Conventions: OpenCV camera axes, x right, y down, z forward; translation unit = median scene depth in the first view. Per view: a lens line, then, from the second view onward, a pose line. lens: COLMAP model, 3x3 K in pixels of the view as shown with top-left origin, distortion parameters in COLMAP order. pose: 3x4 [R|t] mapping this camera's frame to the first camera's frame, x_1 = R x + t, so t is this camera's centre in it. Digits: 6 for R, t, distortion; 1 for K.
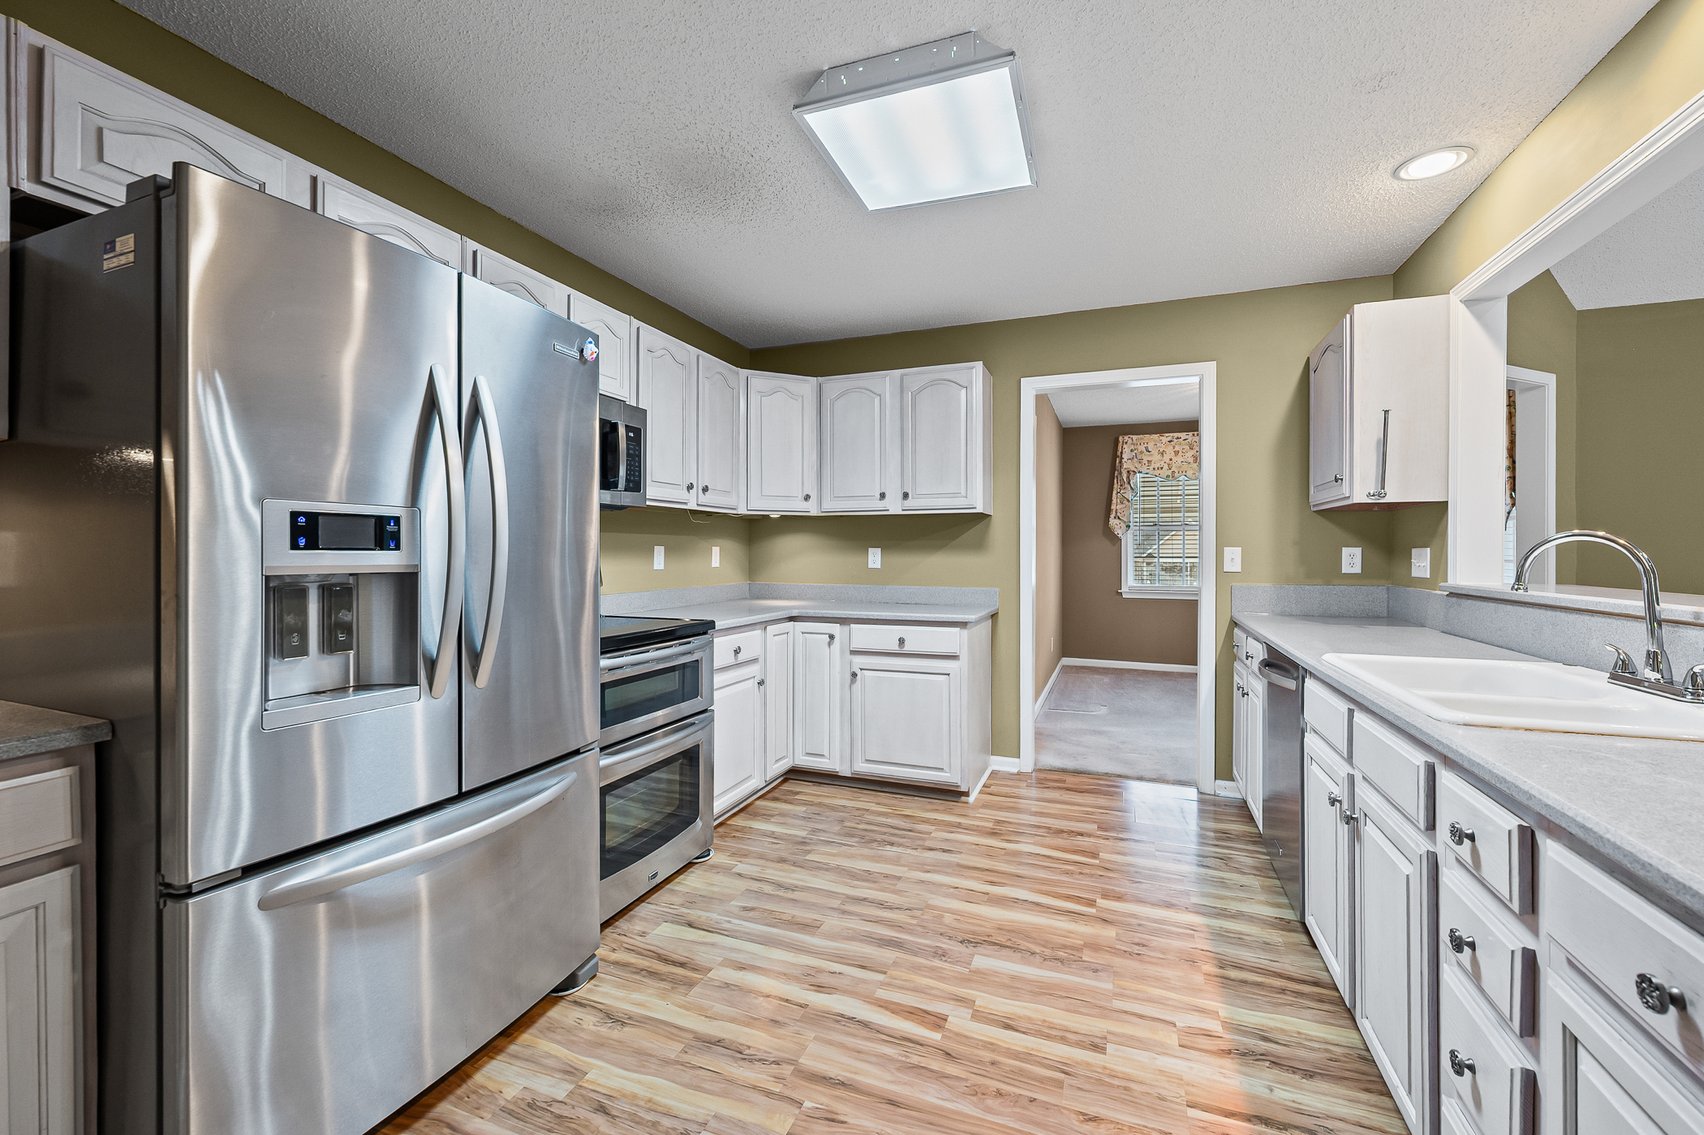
lens RADIAL K [[672.3, 0, 864.6], [0, 672.3, 555.6], [0, 0, 1]] dist [-0.000870, -0.000602]
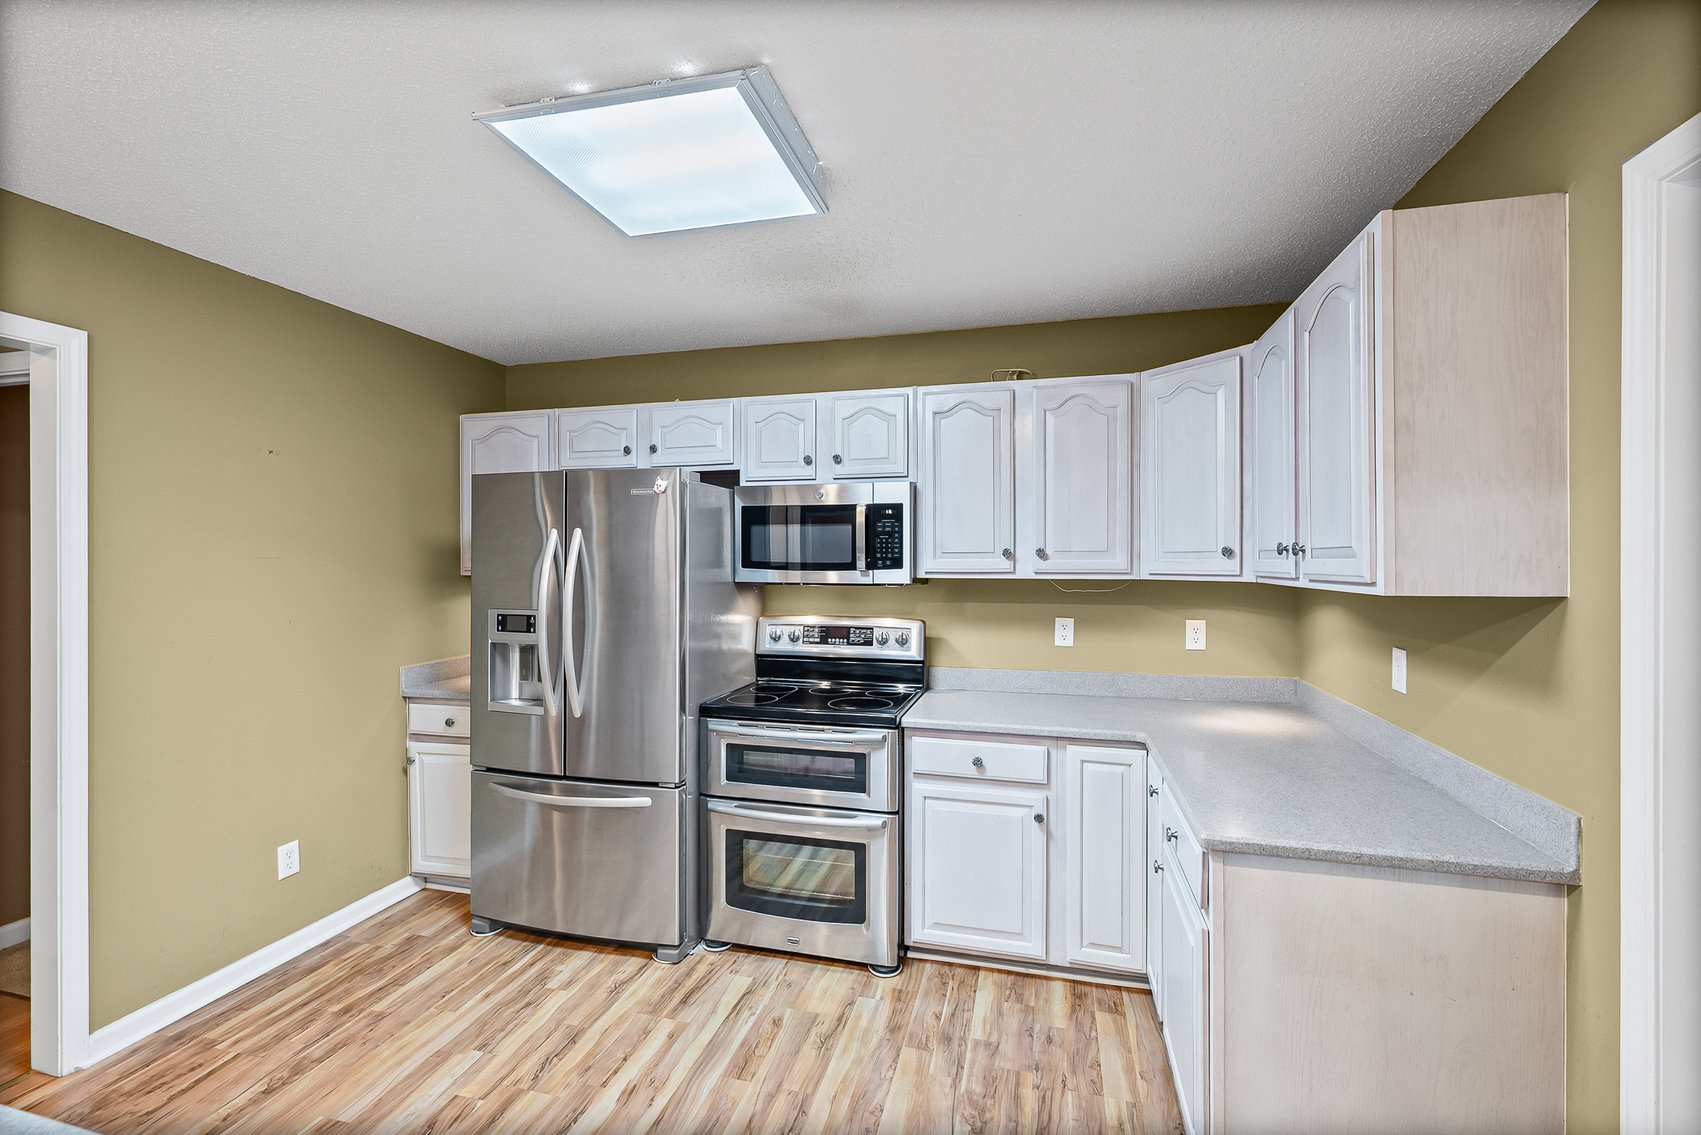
lens RADIAL K [[735.2, 0, 850.3], [0, 735.2, 565.7], [0, 0, 1]] dist [0.002354, 0.000240]
pose [[0.106462, 0.006263, -0.994297, 0.733692], [-0.004292, 0.999974, 0.005840, -0.107165], [0.994307, 0.003646, 0.106486, 0.835039]]
